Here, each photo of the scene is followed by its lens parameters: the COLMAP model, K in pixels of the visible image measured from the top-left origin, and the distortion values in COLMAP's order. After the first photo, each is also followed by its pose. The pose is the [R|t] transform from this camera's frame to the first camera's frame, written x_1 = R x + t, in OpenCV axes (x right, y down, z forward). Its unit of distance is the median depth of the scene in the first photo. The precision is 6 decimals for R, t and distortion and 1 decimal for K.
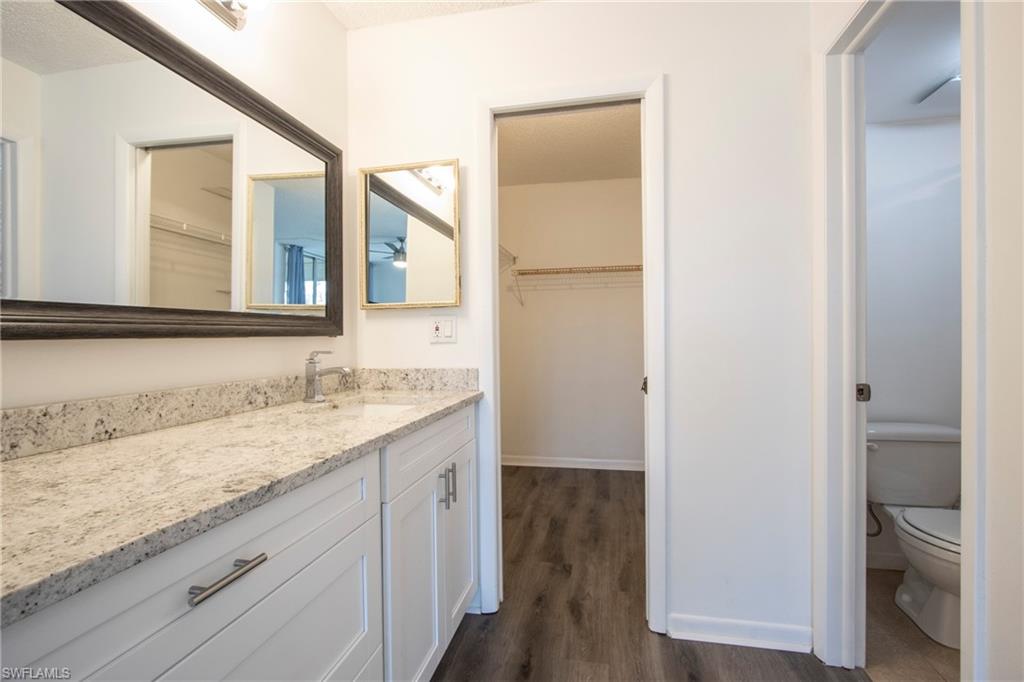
lens RADIAL K [[475.9, 0, 517.9], [0, 475.9, 335.9], [0, 0, 1]] dist [-0.012687, 0.000476]
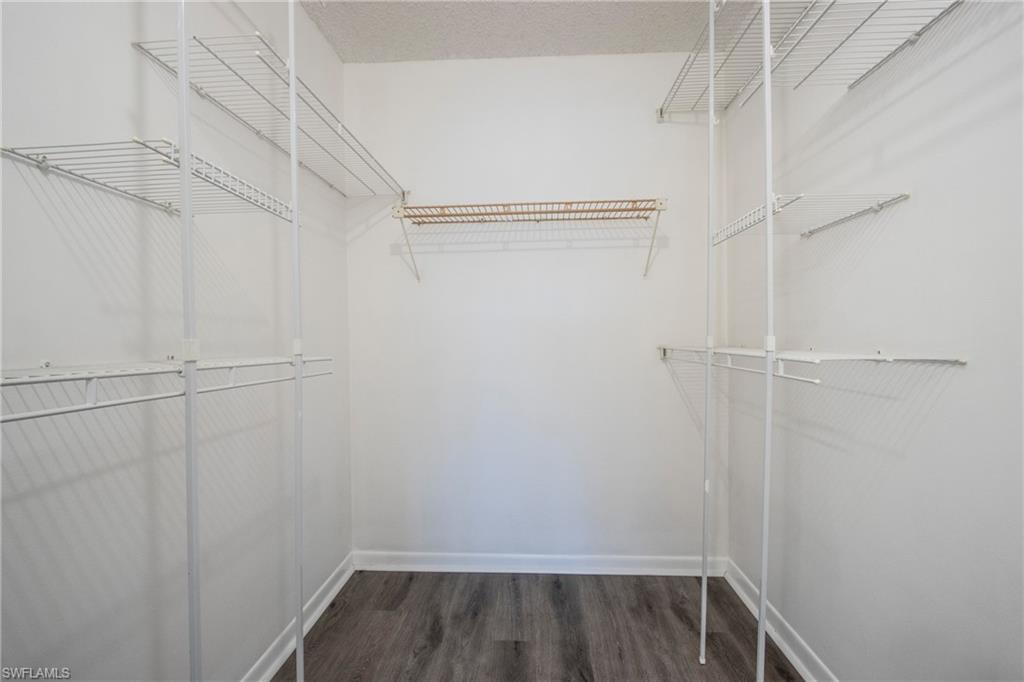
lens RADIAL K [[475.9, 0, 510.4], [0, 475.9, 341.0], [0, 0, 1]] dist [-0.012687, 0.000476]
pose [[0.991247, -0.003474, 0.131971, 0.043392], [0.002259, 0.999954, 0.009353, 0.001756], [-0.131998, -0.008973, 0.991209, 0.460829]]
